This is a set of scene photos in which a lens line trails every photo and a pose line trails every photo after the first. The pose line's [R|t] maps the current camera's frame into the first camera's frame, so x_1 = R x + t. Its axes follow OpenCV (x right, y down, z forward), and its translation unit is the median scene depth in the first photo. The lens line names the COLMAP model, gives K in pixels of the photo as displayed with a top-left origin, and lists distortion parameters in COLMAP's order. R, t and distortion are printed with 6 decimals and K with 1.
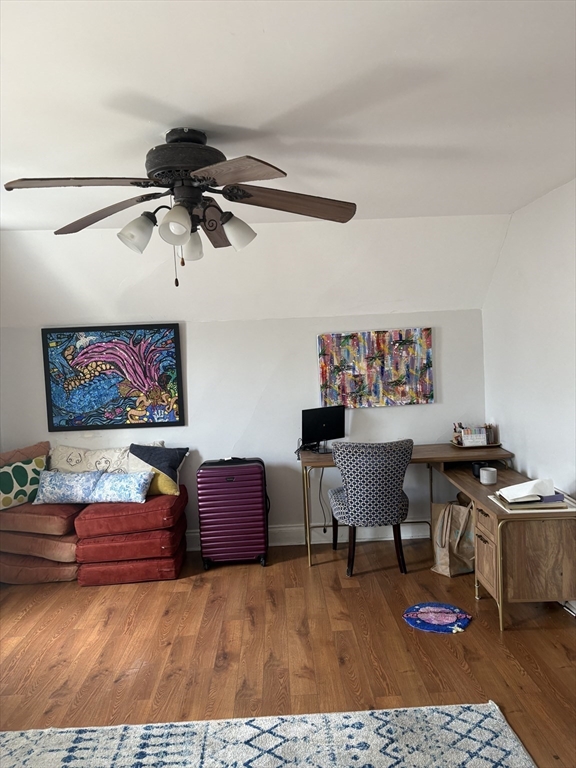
lens RADIAL K [[583.1, 0, 285.9], [0, 583.1, 381.7], [0, 0, 1]] dist [0.044133, -0.051487]
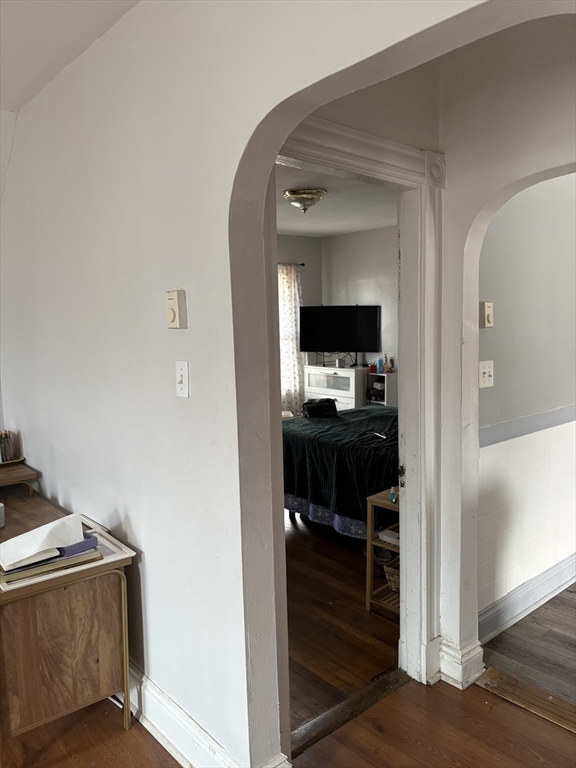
lens RADIAL K [[583.1, 0, 285.2], [0, 583.1, 386.4], [0, 0, 1]] dist [0.044133, -0.051487]
pose [[0.772948, -0.036094, 0.633442, 0.230415], [0.024790, 0.999336, 0.026693, 0.014771], [-0.633985, -0.004930, 0.773330, 0.373354]]
